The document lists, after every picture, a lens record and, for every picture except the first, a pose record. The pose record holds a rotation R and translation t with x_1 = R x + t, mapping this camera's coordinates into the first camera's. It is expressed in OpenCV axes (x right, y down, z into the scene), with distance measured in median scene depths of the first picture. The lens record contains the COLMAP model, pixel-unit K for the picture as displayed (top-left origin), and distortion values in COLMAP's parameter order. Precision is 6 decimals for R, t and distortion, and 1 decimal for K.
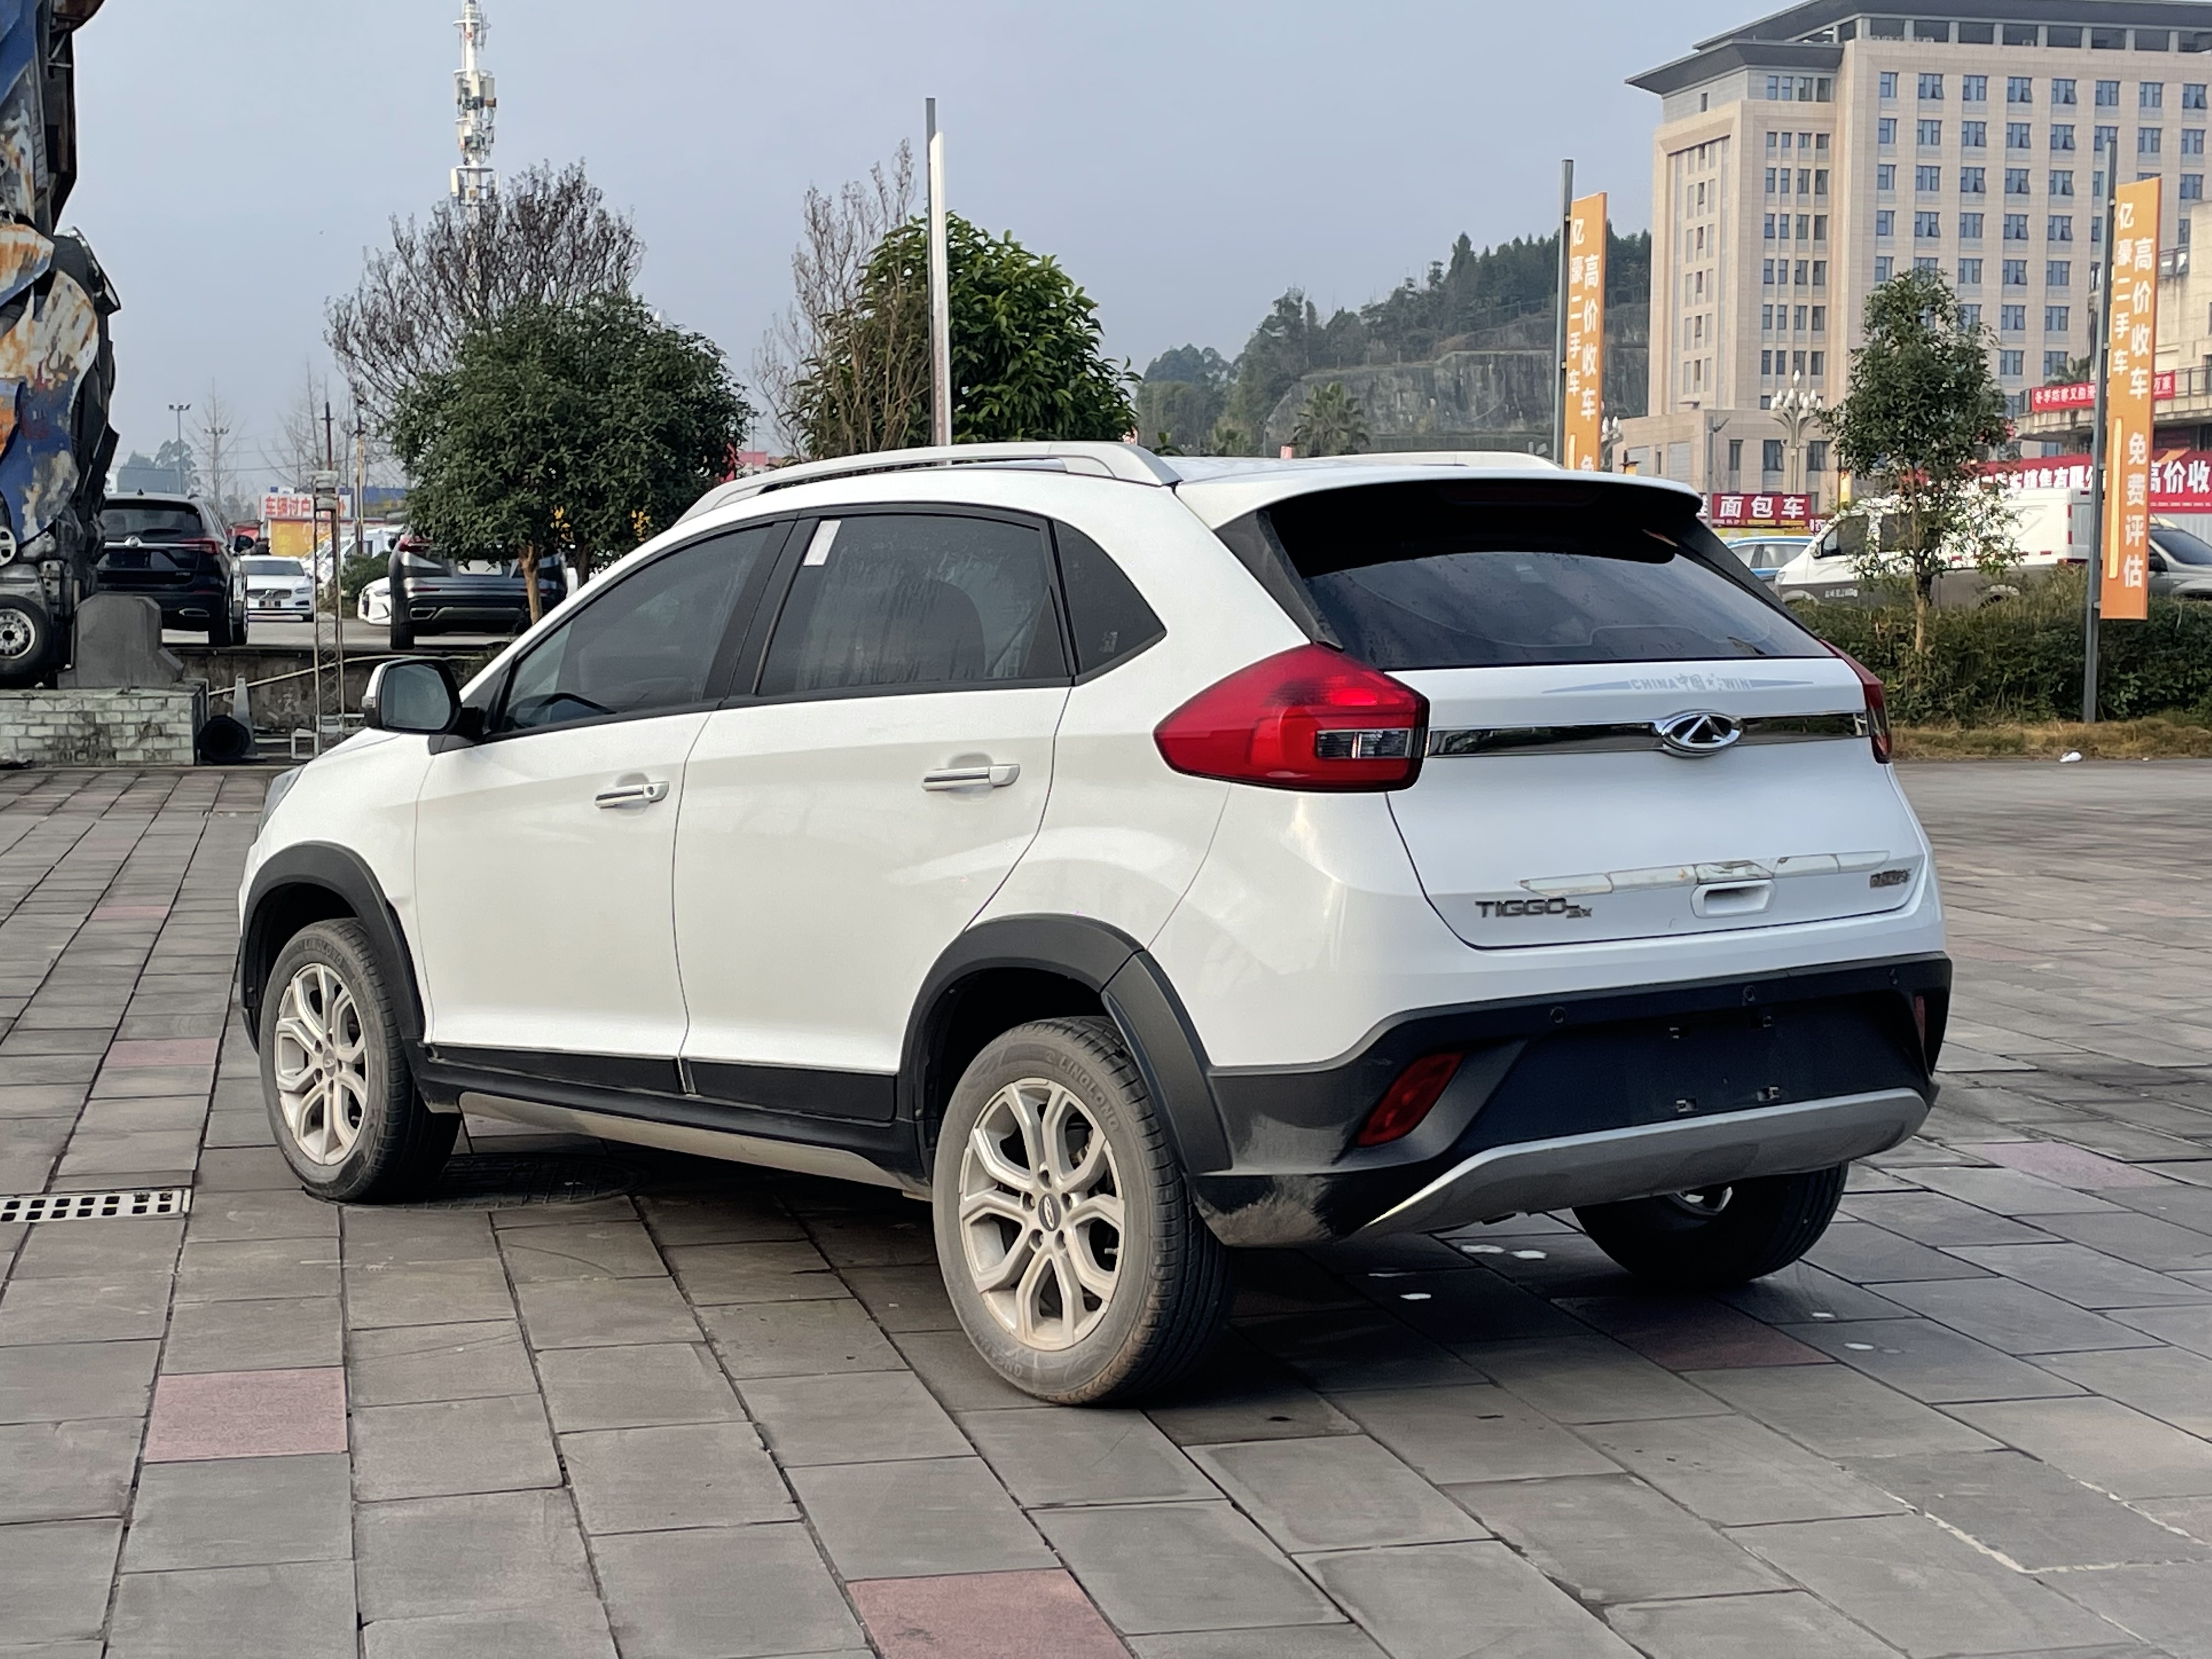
lens RADIAL K [[3468.3, 0, 1125.3], [0, 3468.3, 830.7], [0, 0, 1]] dist [0.094576, 0.000000]
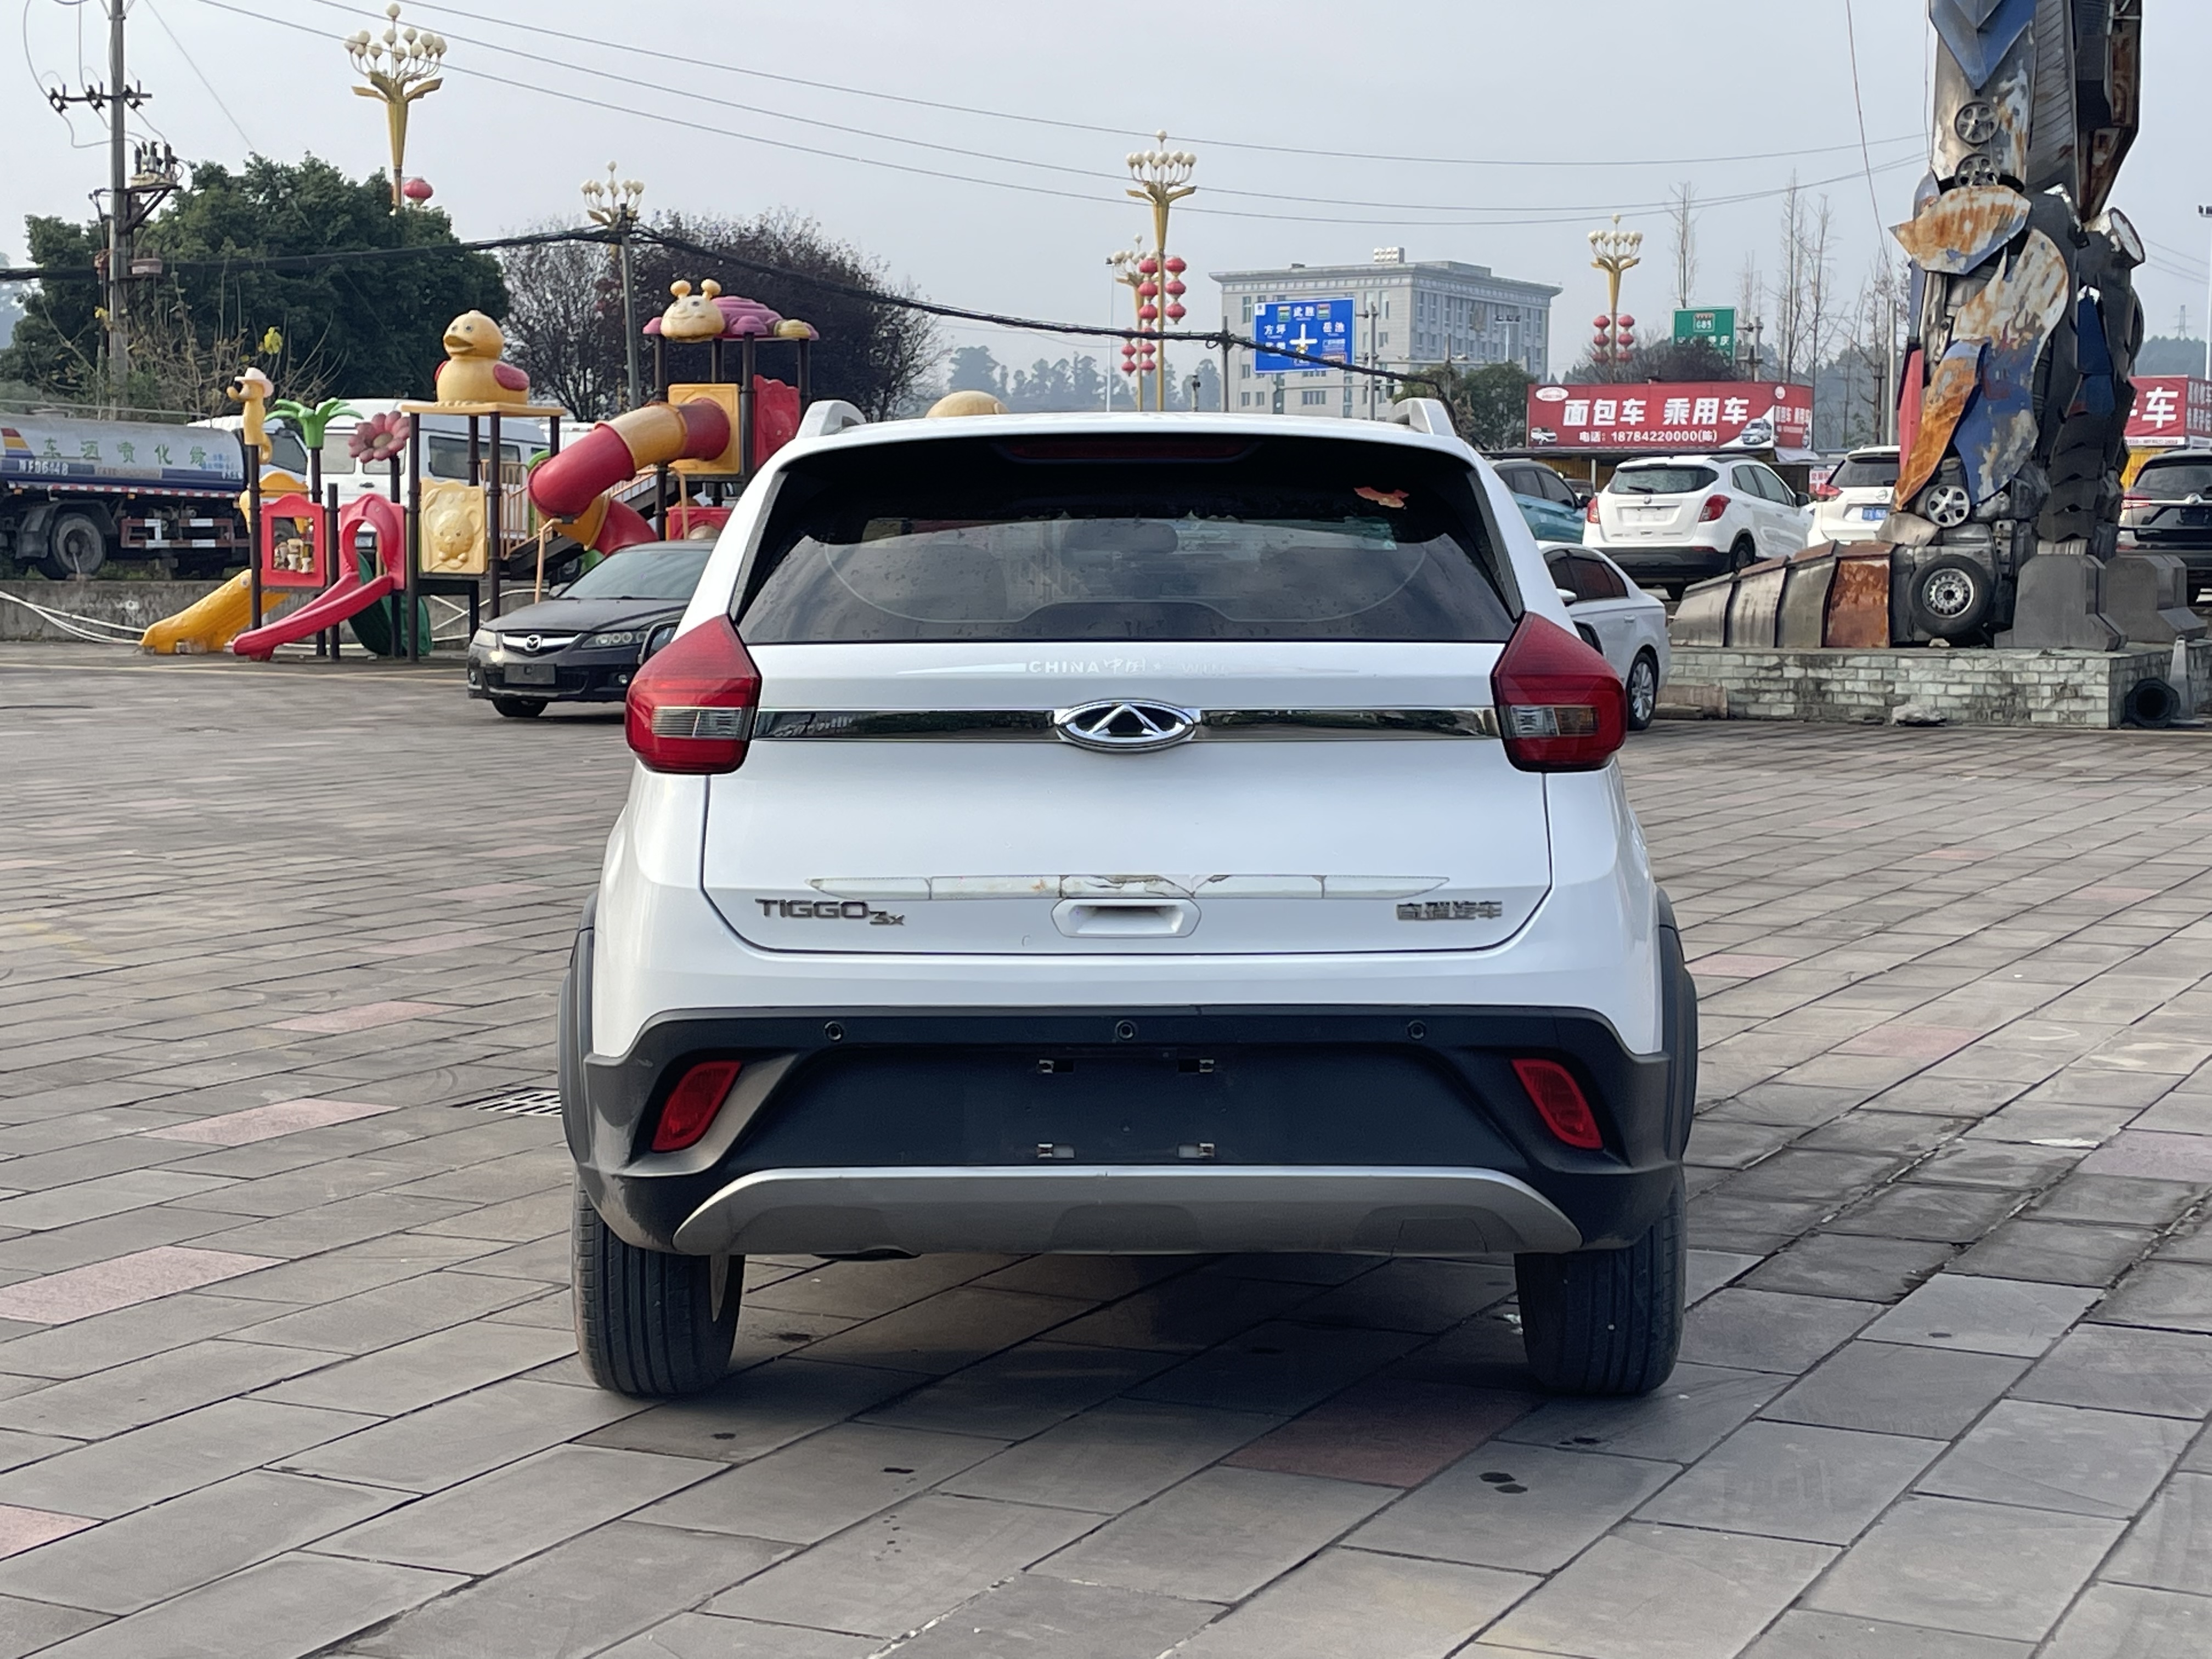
lens RADIAL K [[3468.3, 0, 1109.4], [0, 3468.3, 849.8], [0, 0, 1]] dist [0.094576, 0.000000]
pose [[0.774323, 0.056003, -0.630308, 0.130570], [-0.044980, 0.998428, 0.033453, -0.004742], [0.631190, 0.002447, 0.775624, 0.061096]]
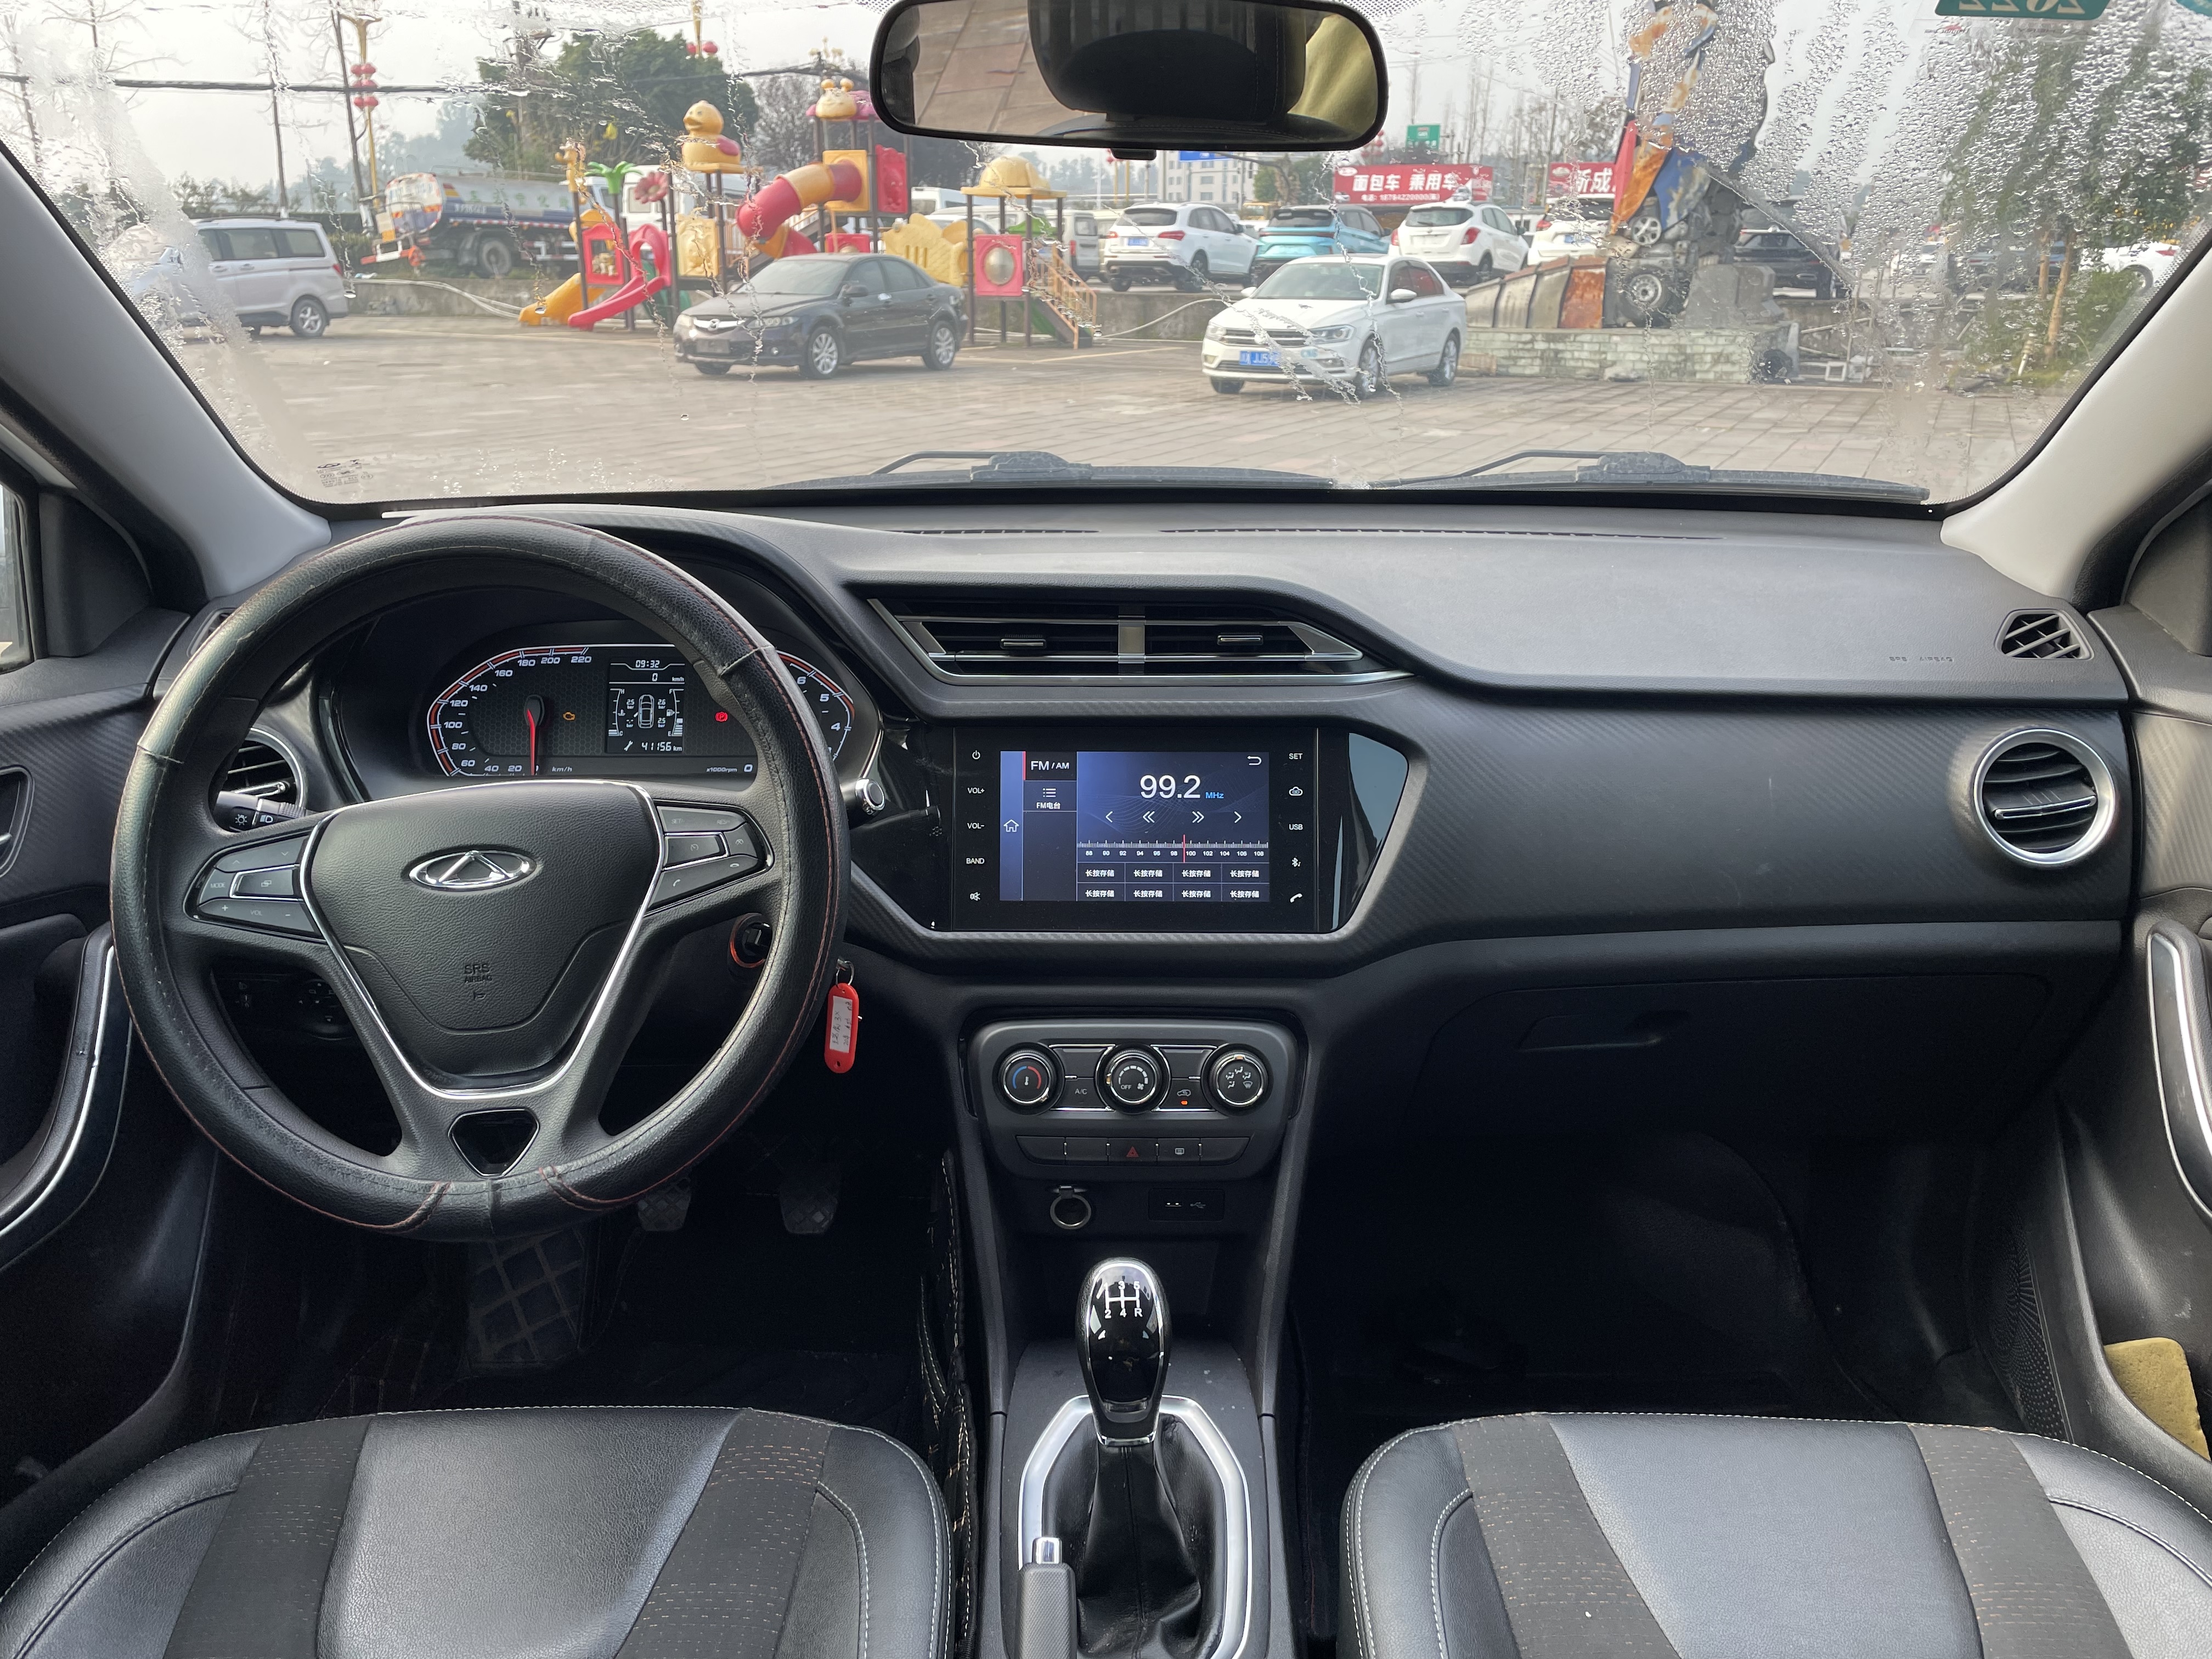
lens RADIAL K [[1676.9, 0, 1094.8], [0, 1676.9, 835.2], [0, 0, 1]] dist [0.065125, -0.073964]
pose [[0.772625, 0.206246, -0.600428, -0.005705], [-0.047192, 0.961801, 0.269651, -0.014685], [0.633107, -0.180004, 0.752844, 0.227550]]
